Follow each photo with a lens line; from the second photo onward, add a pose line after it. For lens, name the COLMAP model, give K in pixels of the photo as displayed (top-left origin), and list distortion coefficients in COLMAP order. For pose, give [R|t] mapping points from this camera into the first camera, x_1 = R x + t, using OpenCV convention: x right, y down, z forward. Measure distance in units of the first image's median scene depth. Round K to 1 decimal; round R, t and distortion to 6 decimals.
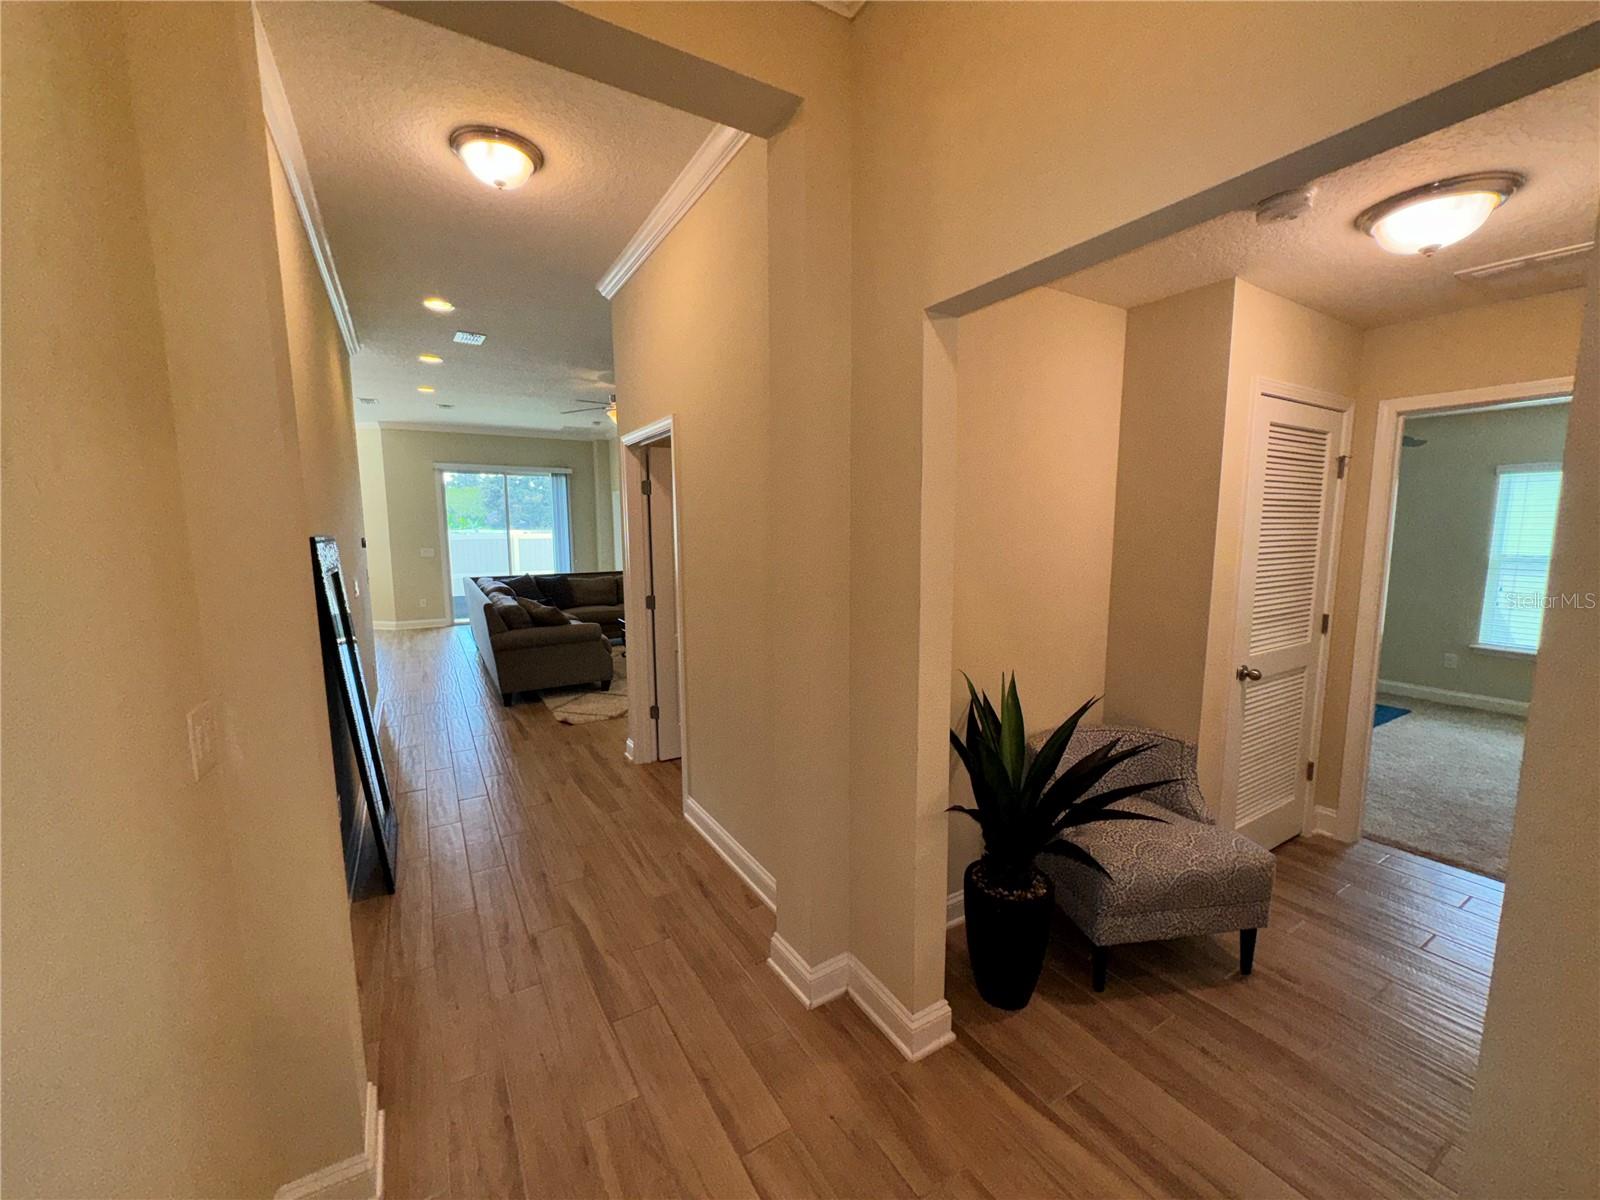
lens RADIAL K [[635.3, 0, 797.0], [0, 635.3, 600.8], [0, 0, 1]] dist [-0.001363, -0.000403]
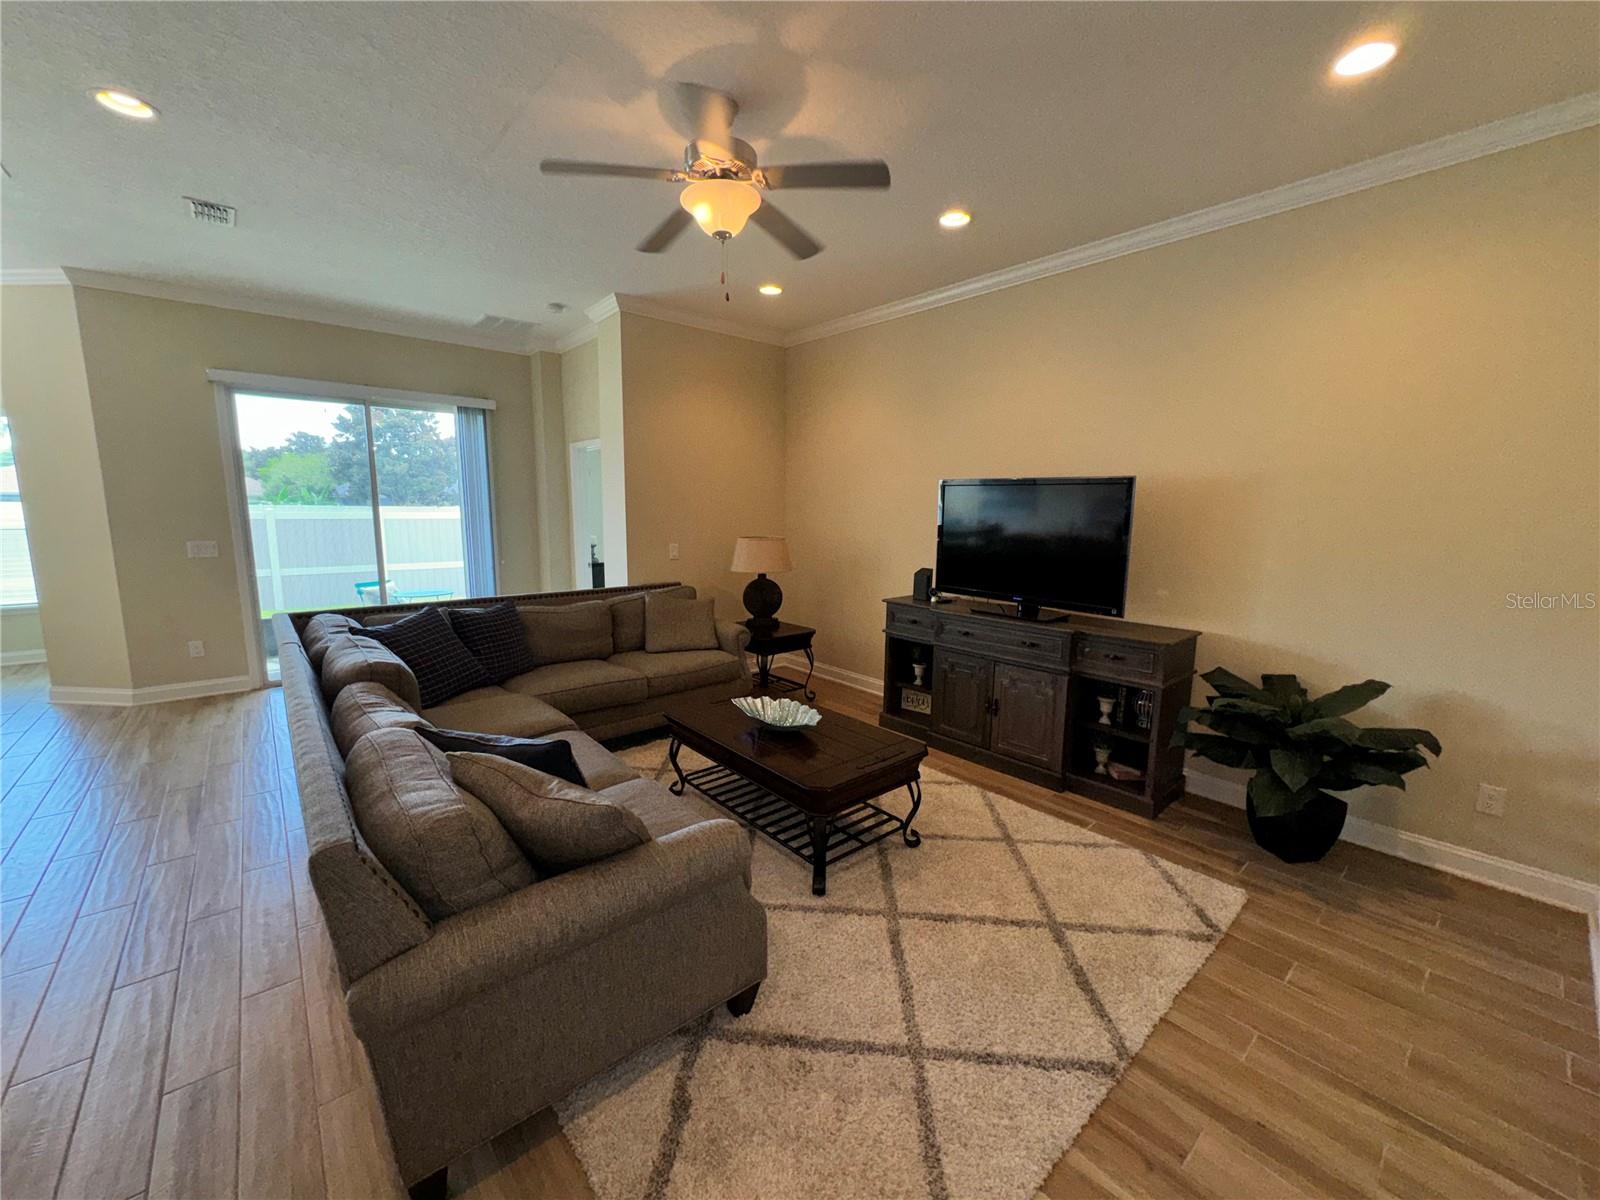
lens RADIAL K [[635.3, 0, 795.9], [0, 635.3, 599.9], [0, 0, 1]] dist [-0.001363, -0.000403]
pose [[0.985518, -0.009514, 0.169303, -0.202776], [0.004782, 0.999587, 0.028335, -0.048161], [-0.169503, -0.027115, 0.985157, 0.422389]]
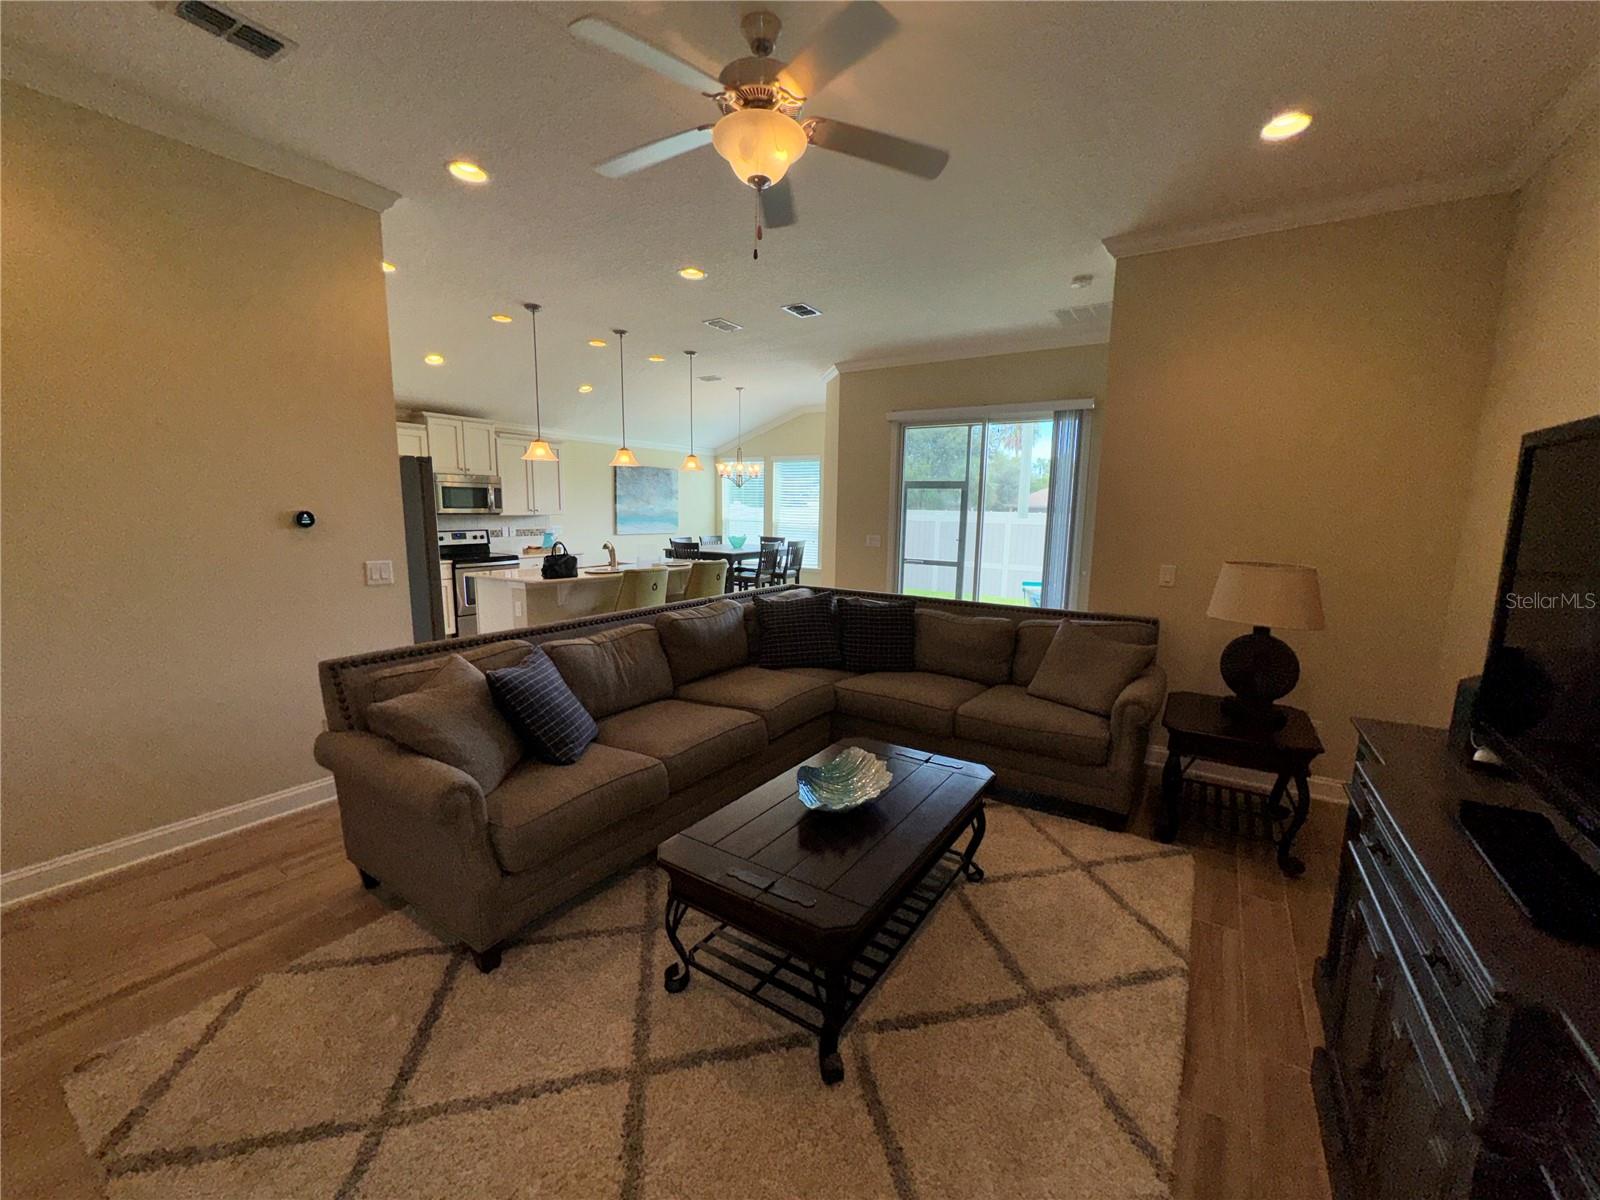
lens RADIAL K [[635.3, 0, 808.4], [0, 635.3, 601.6], [0, 0, 1]] dist [-0.001363, -0.000403]
pose [[0.440422, 0.144228, -0.886130, 0.035499], [-0.124815, 0.987263, 0.098654, -0.070322], [0.889072, 0.067153, 0.452814, 0.612166]]
